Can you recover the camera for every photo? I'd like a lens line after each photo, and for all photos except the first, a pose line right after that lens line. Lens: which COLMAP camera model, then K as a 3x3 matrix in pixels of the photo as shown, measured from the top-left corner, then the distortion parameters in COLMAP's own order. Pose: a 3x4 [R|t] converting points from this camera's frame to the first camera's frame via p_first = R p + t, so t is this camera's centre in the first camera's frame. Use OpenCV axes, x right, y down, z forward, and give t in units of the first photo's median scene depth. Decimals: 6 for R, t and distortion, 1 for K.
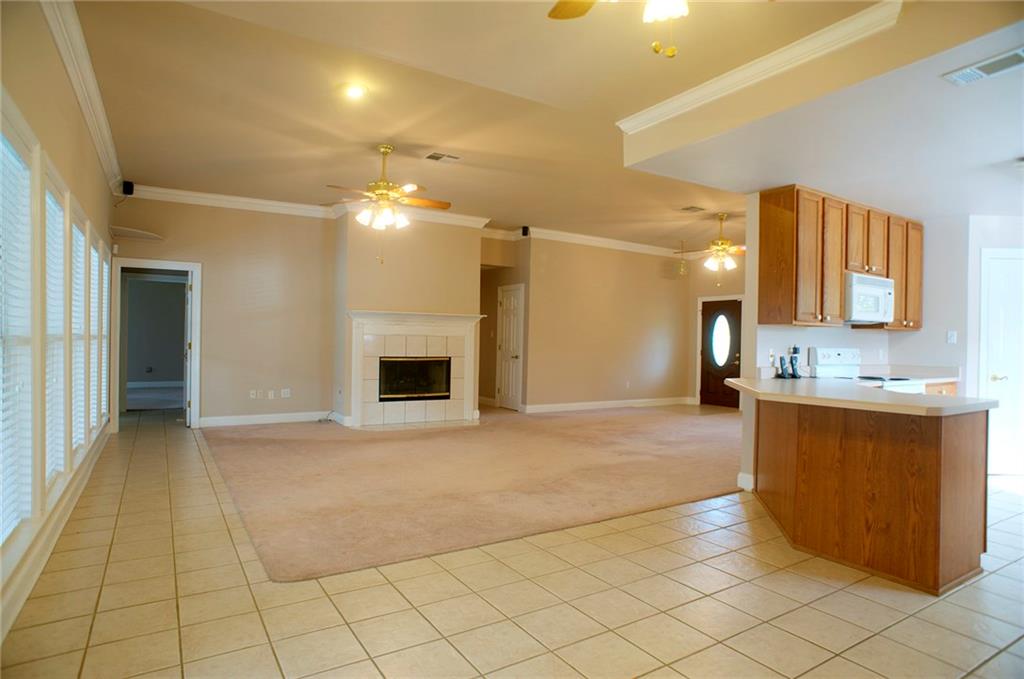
lens RADIAL K [[618.1, 0, 512.0], [0, 618.1, 339.5], [0, 0, 1]] dist [0.002576, 0.002898]
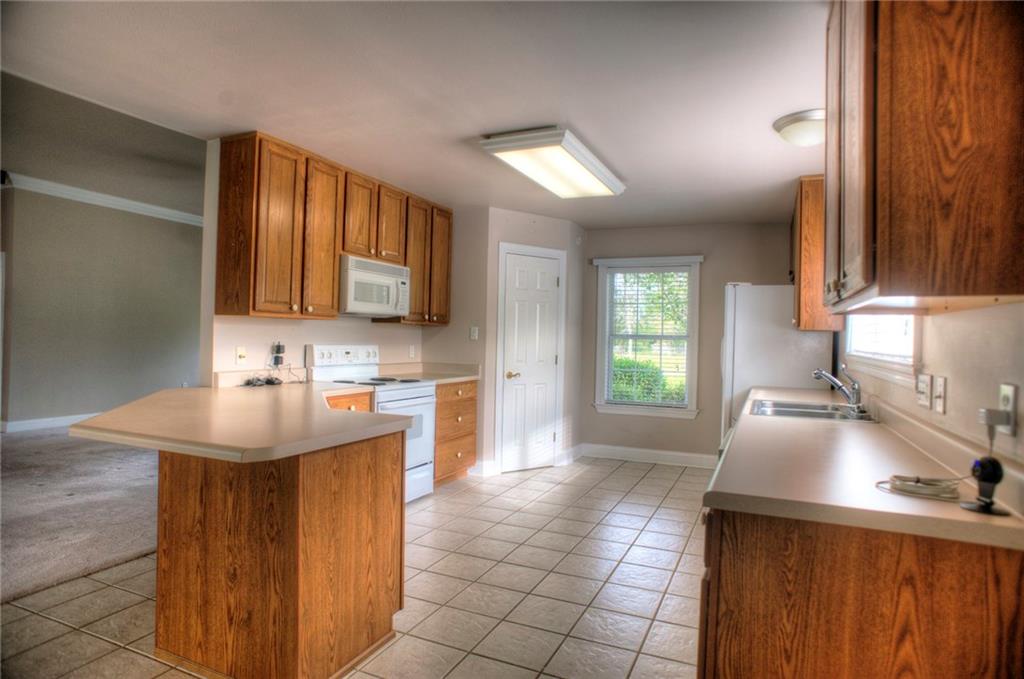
lens RADIAL K [[596.2, 0, 512.0], [0, 596.2, 339.5], [0, 0, 1]] dist [-0.001200, 0.000572]
pose [[0.872842, 0.002509, 0.487996, 0.351824], [-0.010747, 0.999843, 0.014081, -0.008326], [-0.487884, -0.017535, 0.872732, 0.193281]]
